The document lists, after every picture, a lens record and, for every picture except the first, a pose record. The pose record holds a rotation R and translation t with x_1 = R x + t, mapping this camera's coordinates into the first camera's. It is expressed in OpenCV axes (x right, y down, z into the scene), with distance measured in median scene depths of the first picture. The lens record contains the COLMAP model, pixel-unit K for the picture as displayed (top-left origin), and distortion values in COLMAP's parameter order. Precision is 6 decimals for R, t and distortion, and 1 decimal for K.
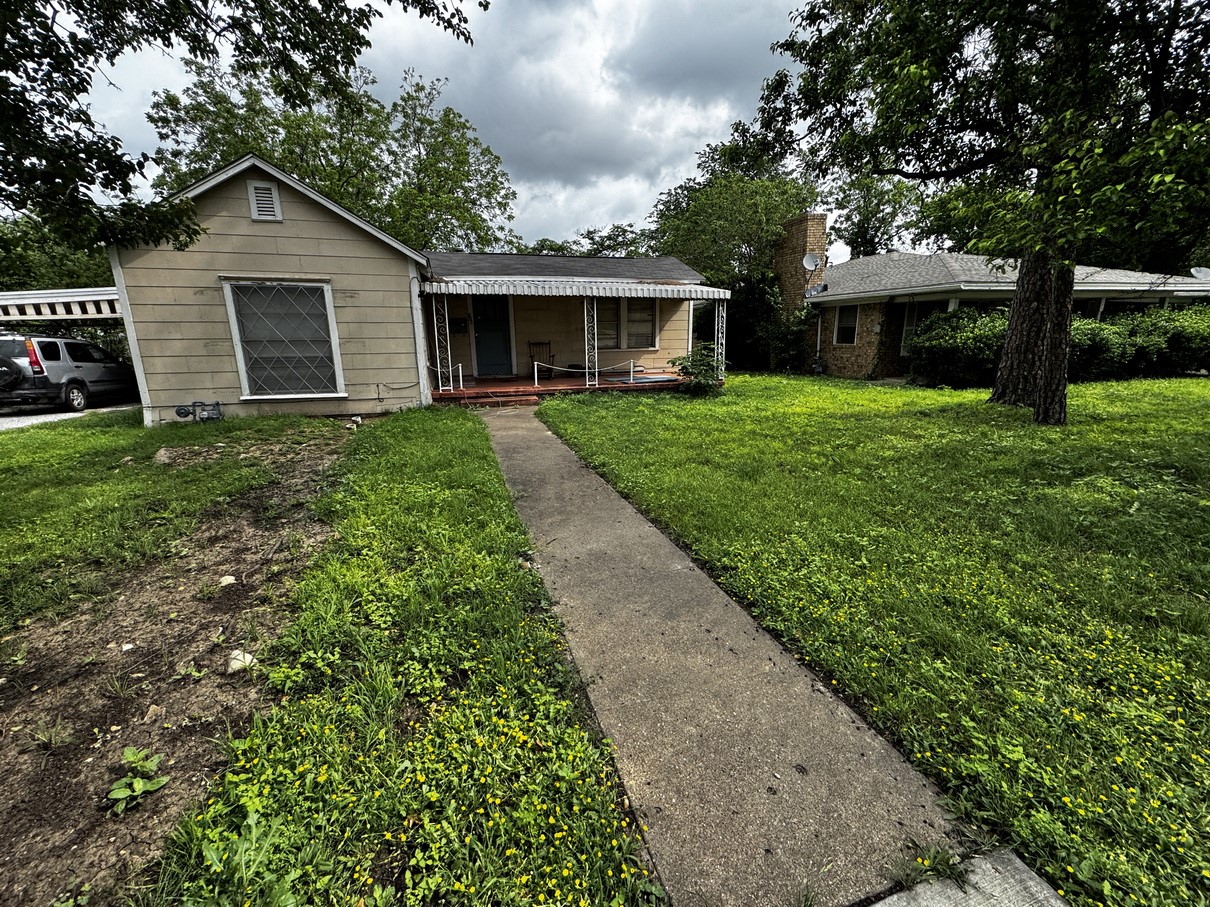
lens RADIAL K [[481.4, 0, 605.0], [0, 481.4, 453.5], [0, 0, 1]] dist [0.002577, 0.000691]
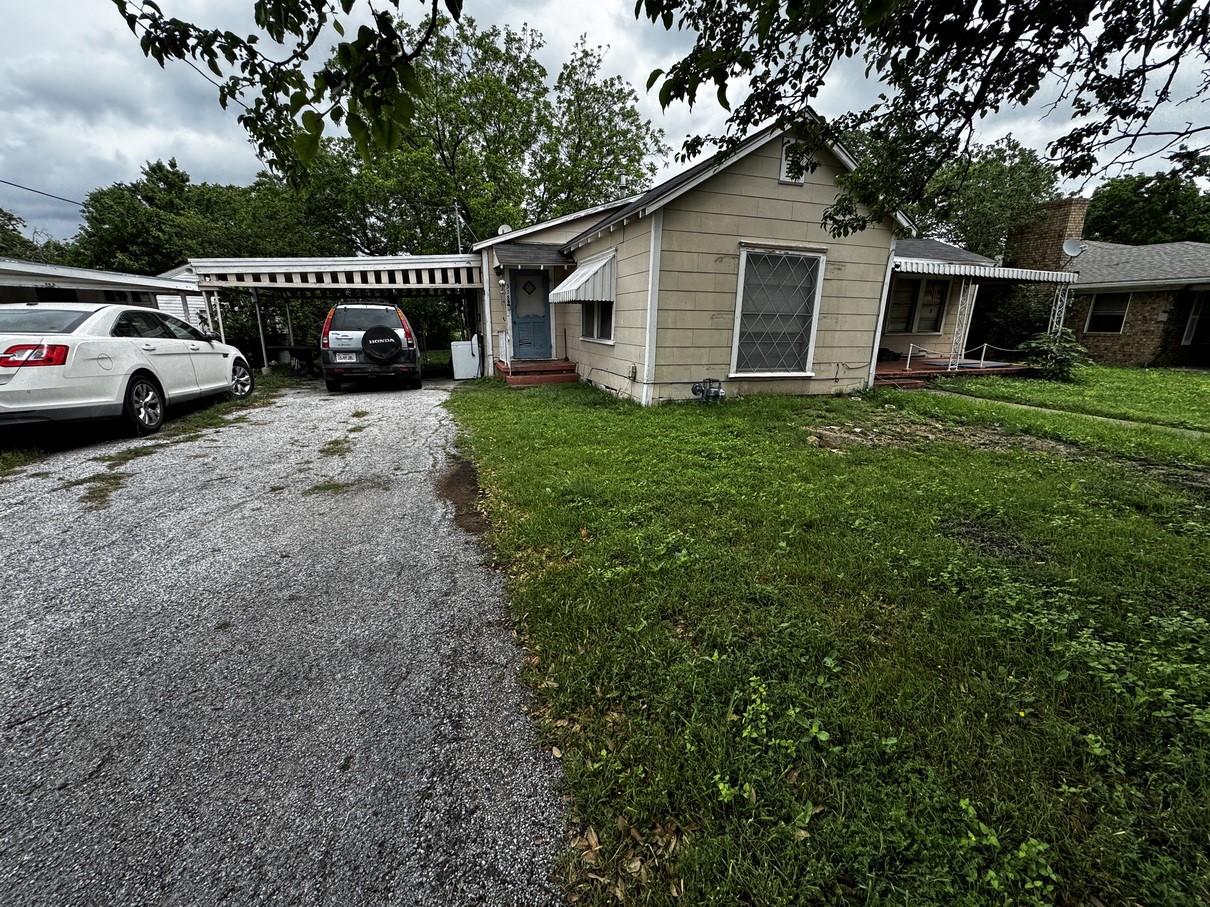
lens RADIAL K [[480.5, 0, 605.0], [0, 480.5, 453.5], [0, 0, 1]] dist [0.009631, -0.002716]
pose [[0.999182, 0.010479, 0.039061, -0.998971], [-0.011439, 0.999636, 0.024438, 0.015624], [-0.038791, -0.024865, 0.998938, 0.070855]]
